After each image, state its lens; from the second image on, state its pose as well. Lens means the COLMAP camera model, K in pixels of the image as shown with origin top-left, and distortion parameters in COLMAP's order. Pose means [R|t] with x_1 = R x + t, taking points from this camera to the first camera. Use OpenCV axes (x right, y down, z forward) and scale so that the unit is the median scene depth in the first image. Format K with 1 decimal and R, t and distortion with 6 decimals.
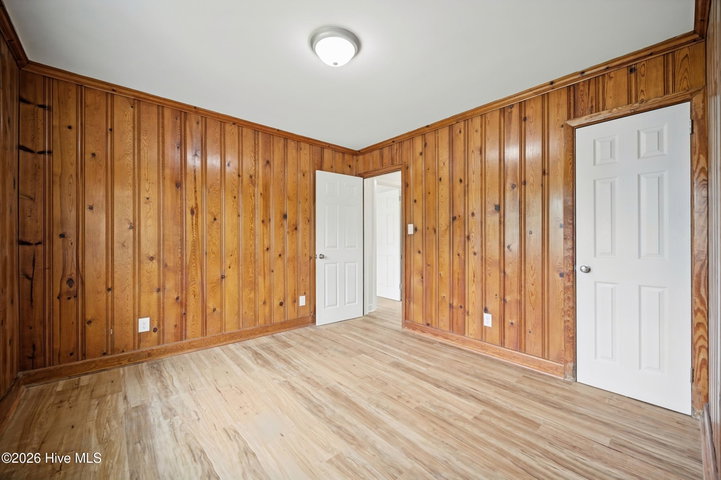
lens RADIAL K [[286.3, 0, 359.5], [0, 286.3, 240.5], [0, 0, 1]] dist [-0.001160, 0.000163]
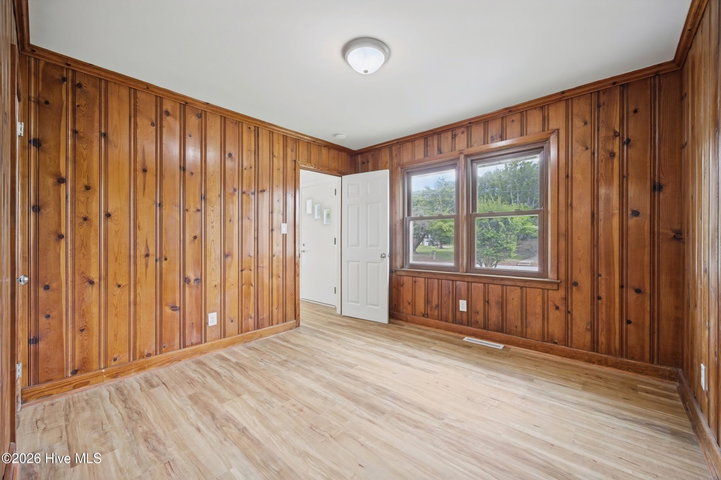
lens RADIAL K [[286.3, 0, 359.5], [0, 286.3, 240.5], [0, 0, 1]] dist [-0.001160, 0.000163]
pose [[-0.992918, 0.000376, -0.118799, 0.065910], [0.000347, 1.000000, 0.000266, 0.005949], [0.118799, 0.000223, -0.992918, 2.076110]]
